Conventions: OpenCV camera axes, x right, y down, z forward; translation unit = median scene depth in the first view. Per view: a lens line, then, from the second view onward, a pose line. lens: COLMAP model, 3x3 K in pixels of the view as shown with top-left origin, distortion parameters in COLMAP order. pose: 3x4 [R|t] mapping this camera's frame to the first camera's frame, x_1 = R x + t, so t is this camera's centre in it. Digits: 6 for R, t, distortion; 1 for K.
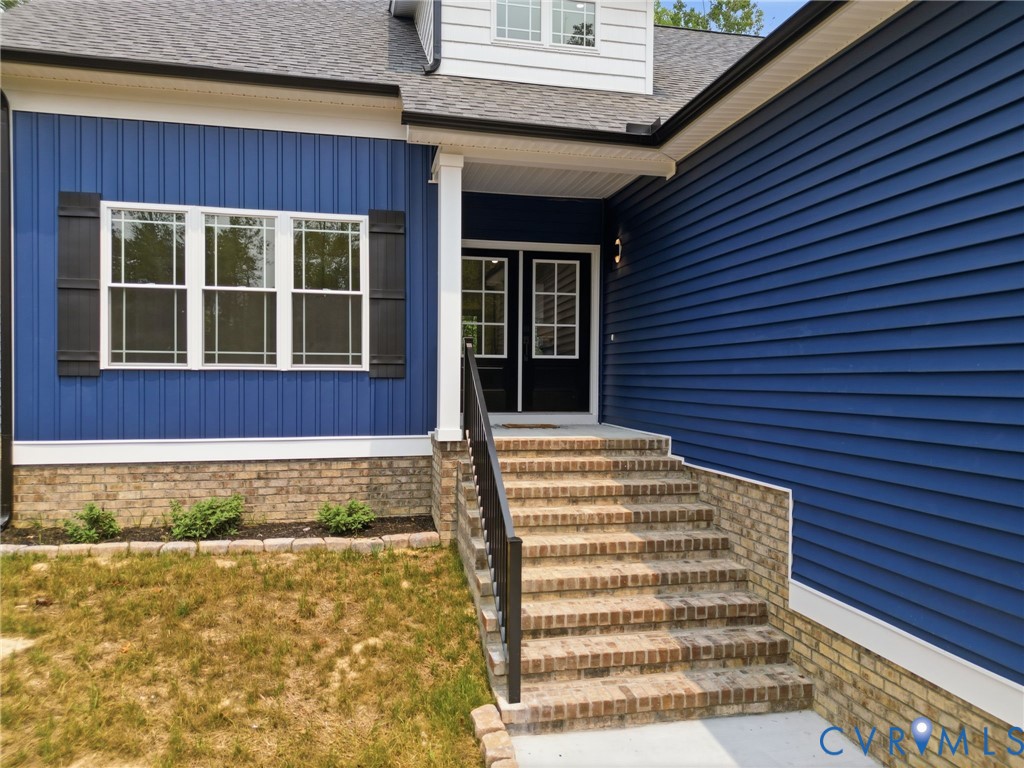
lens RADIAL K [[729.0, 0, 512.0], [0, 729.0, 384.0], [0, 0, 1]] dist [0.049310, -0.000585]
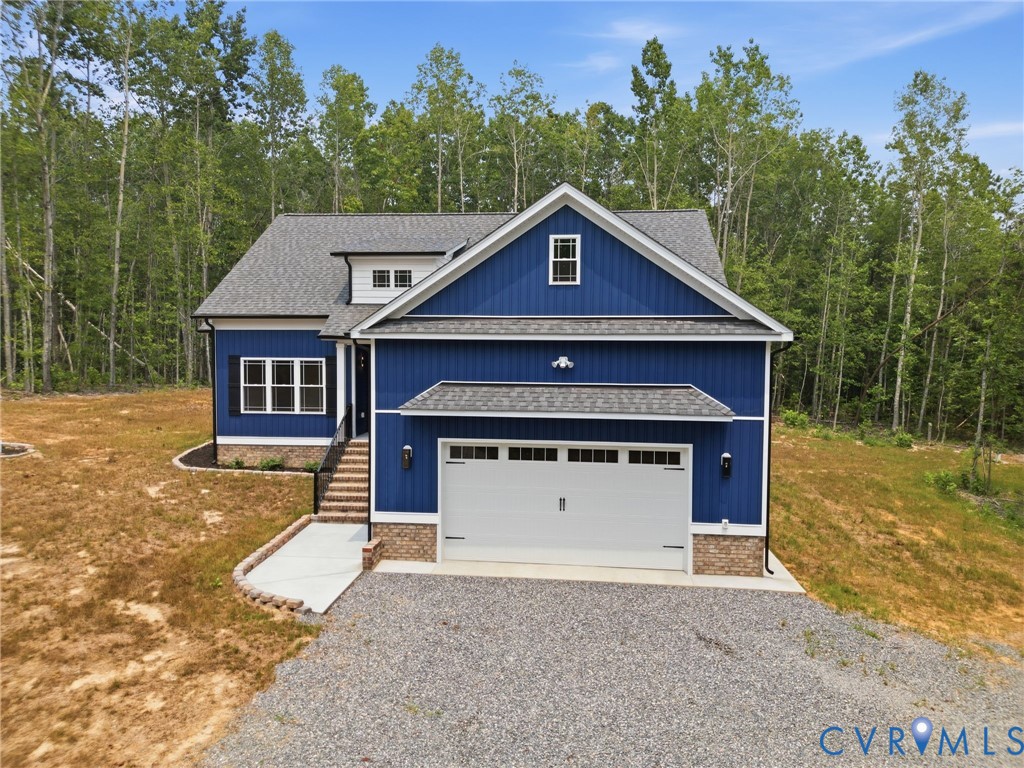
lens RADIAL K [[729.0, 0, 512.0], [0, 729.0, 384.0], [0, 0, 1]] dist [0.049310, -0.000585]
pose [[0.954994, 0.015287, -0.296230, 1.377520], [-0.001330, 0.998882, 0.047261, -0.280853], [0.296621, -0.044740, 0.953947, -1.514356]]
